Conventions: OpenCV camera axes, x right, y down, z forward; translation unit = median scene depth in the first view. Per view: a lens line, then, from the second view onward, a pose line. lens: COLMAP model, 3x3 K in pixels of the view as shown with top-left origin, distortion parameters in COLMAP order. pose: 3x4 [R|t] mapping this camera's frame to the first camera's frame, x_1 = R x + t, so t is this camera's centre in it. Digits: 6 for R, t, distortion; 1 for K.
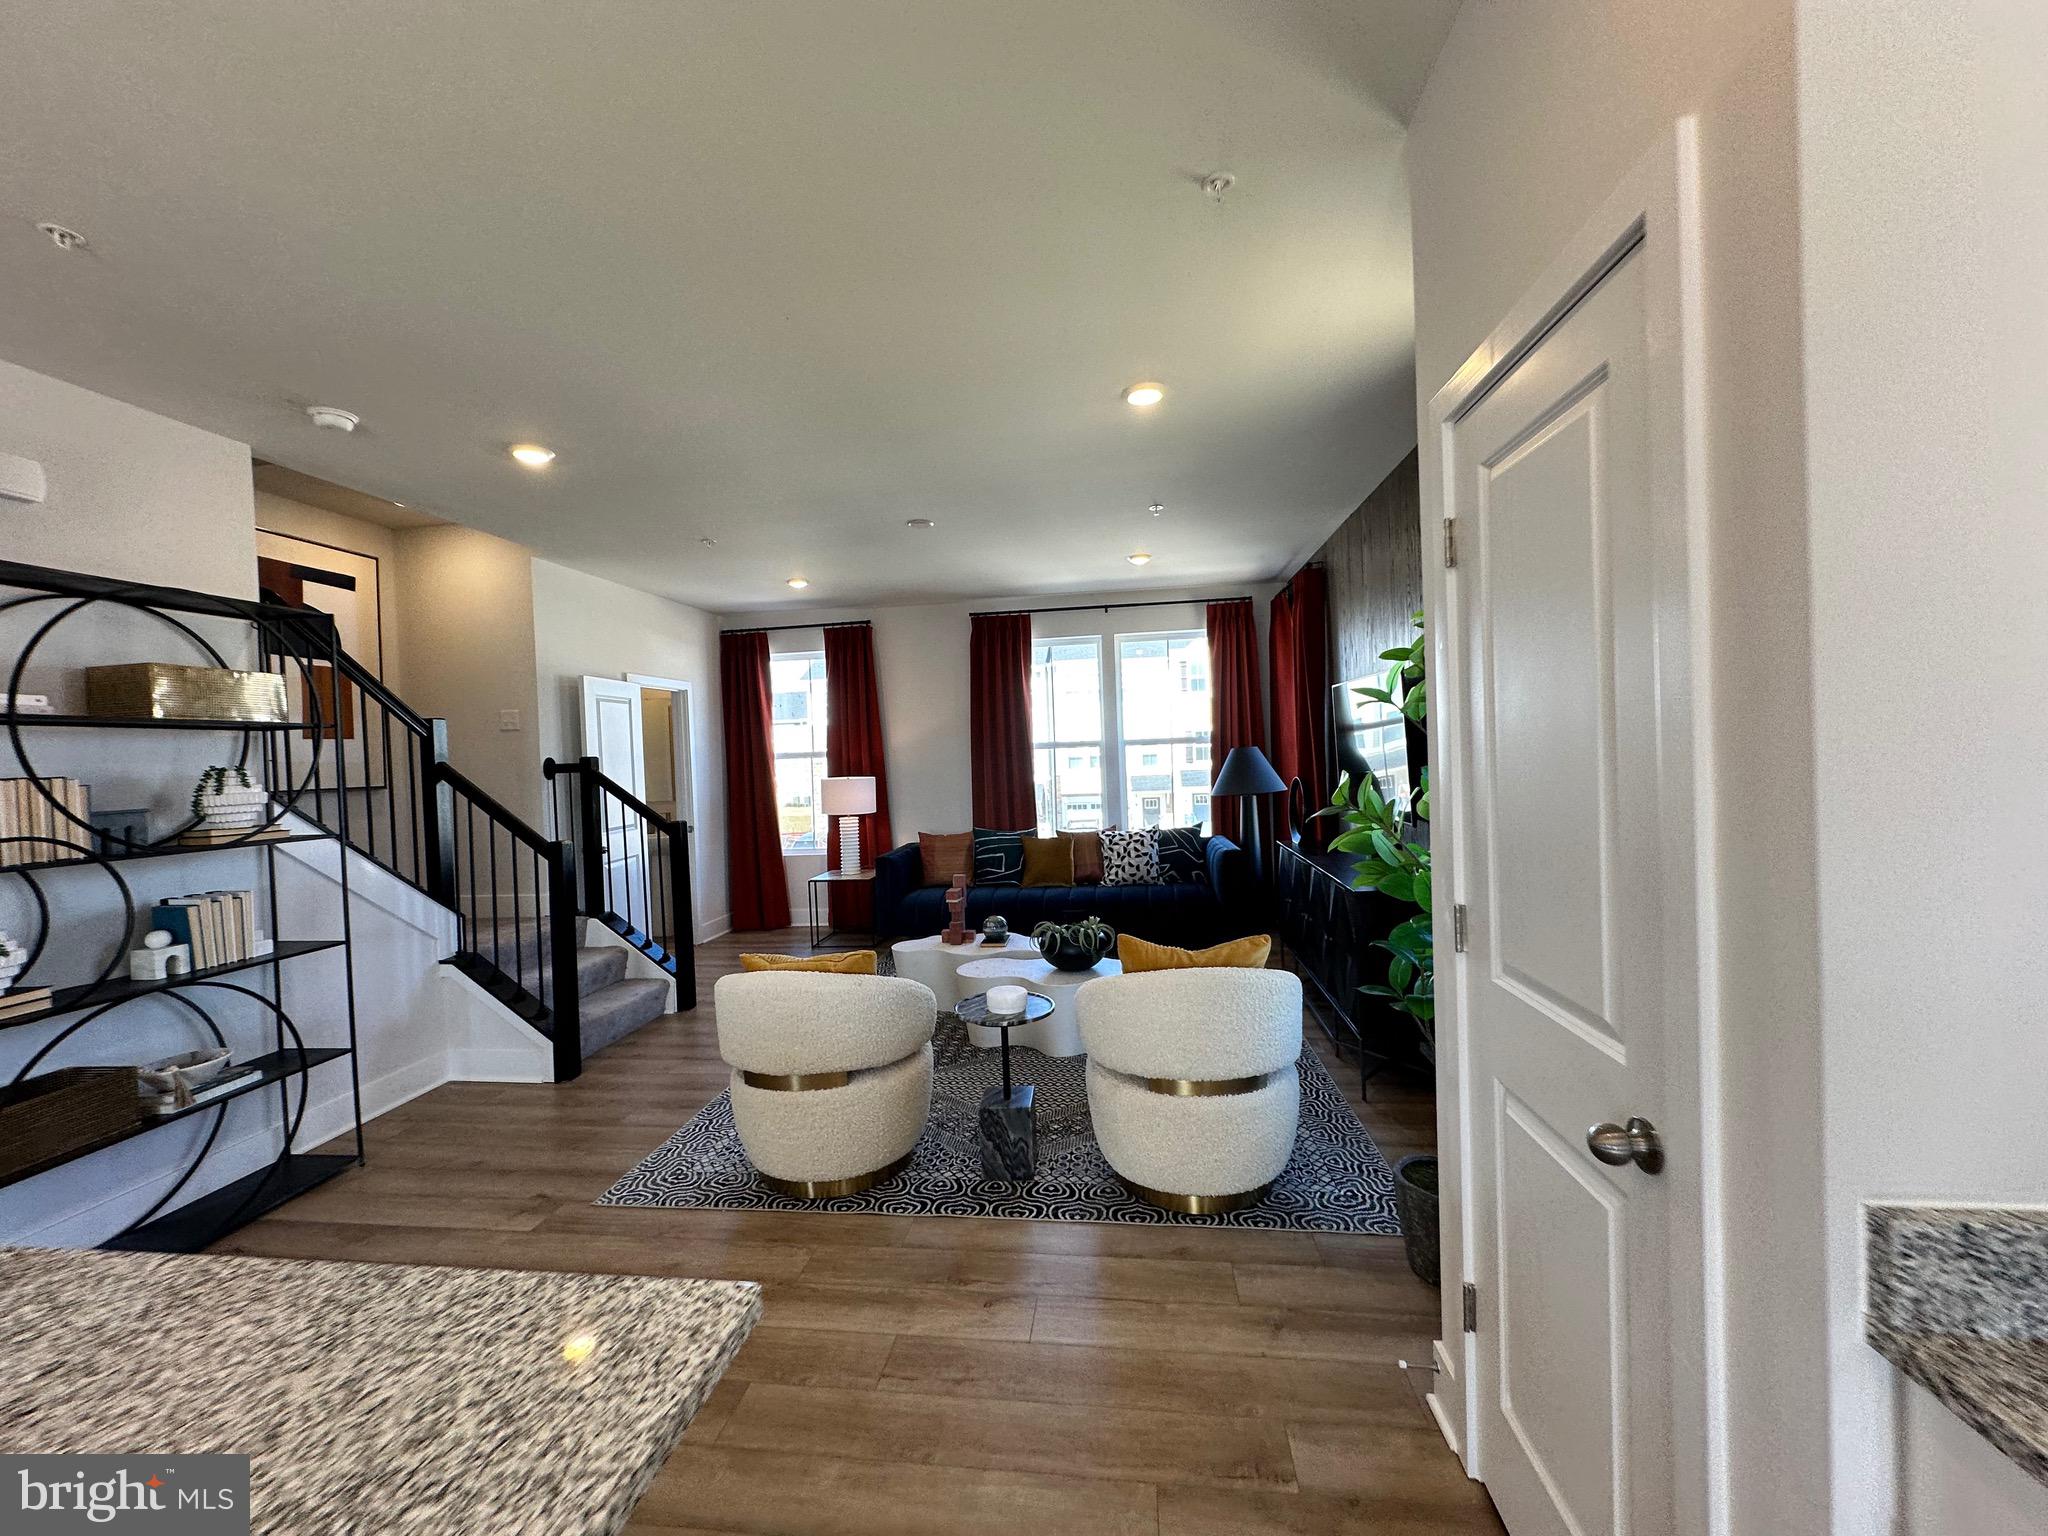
lens RADIAL K [[814.5, 0, 1023.1], [0, 814.5, 763.7], [0, 0, 1]] dist [-0.003745, 0.000881]
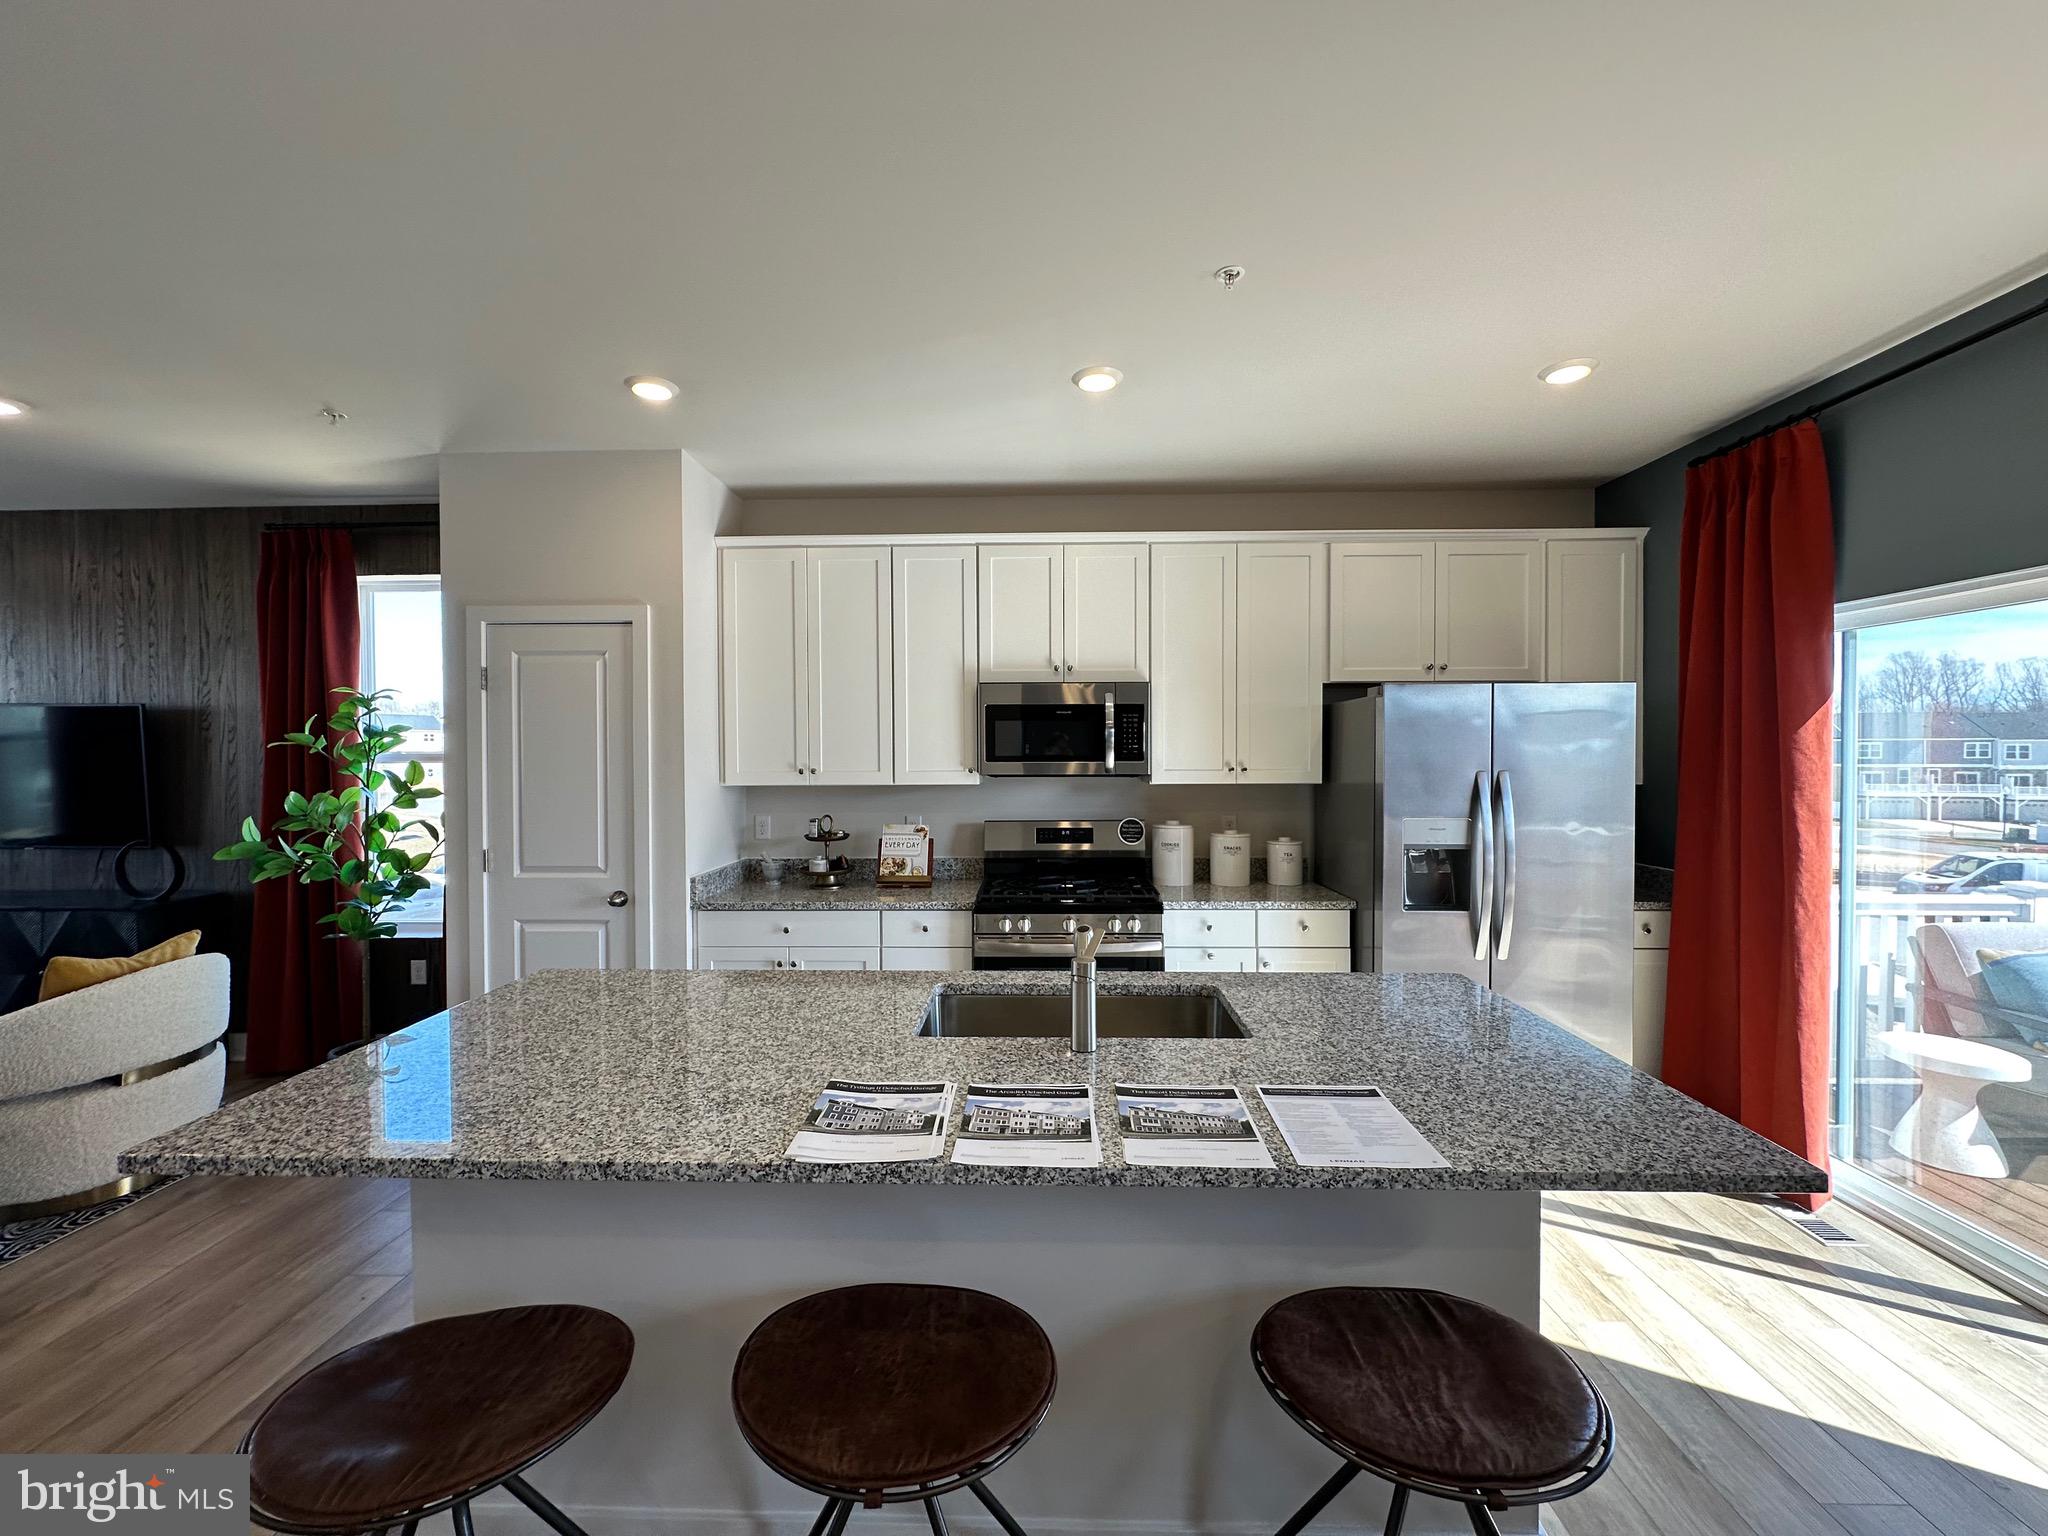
lens RADIAL K [[814.5, 0, 1022.4], [0, 814.5, 766.1], [0, 0, 1]] dist [-0.003745, 0.000881]
pose [[-0.105417, 0.023890, 0.994141, -0.692121], [0.022066, 0.999521, -0.021680, 0.013335], [-0.994183, 0.019651, -0.105894, -0.067578]]
